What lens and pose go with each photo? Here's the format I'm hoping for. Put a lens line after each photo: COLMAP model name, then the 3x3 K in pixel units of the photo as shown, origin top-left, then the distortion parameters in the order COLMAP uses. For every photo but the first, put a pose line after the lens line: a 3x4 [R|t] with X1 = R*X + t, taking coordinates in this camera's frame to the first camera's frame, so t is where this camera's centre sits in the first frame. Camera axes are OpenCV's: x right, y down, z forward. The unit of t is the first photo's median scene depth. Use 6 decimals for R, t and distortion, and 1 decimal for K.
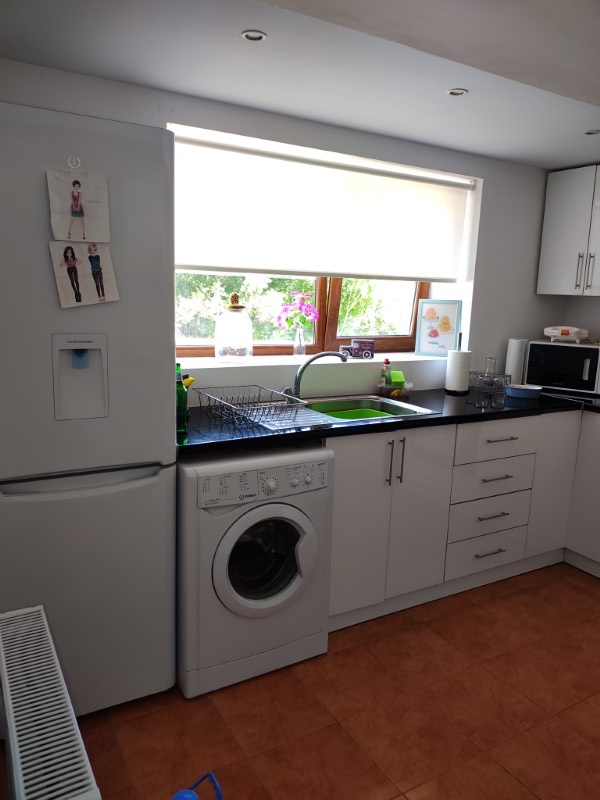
lens RADIAL K [[588.6, 0, 303.9], [0, 588.6, 404.8], [0, 0, 1]] dist [0.039257, -0.079047]
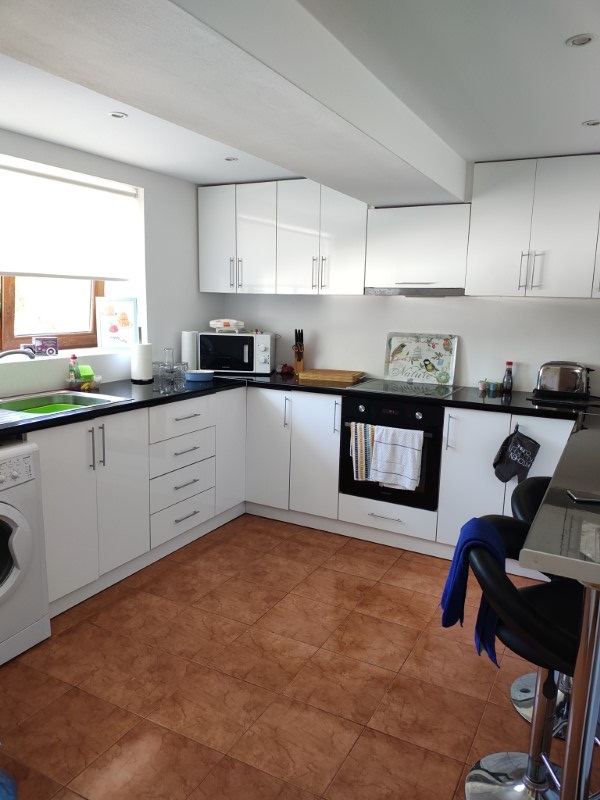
lens RADIAL K [[588.6, 0, 304.2], [0, 588.6, 402.3], [0, 0, 1]] dist [0.039257, -0.079047]
pose [[0.851772, -0.101343, 0.514017, -0.065141], [0.100096, 0.994519, 0.030209, 0.017639], [-0.514261, 0.025720, 0.857248, -0.120831]]
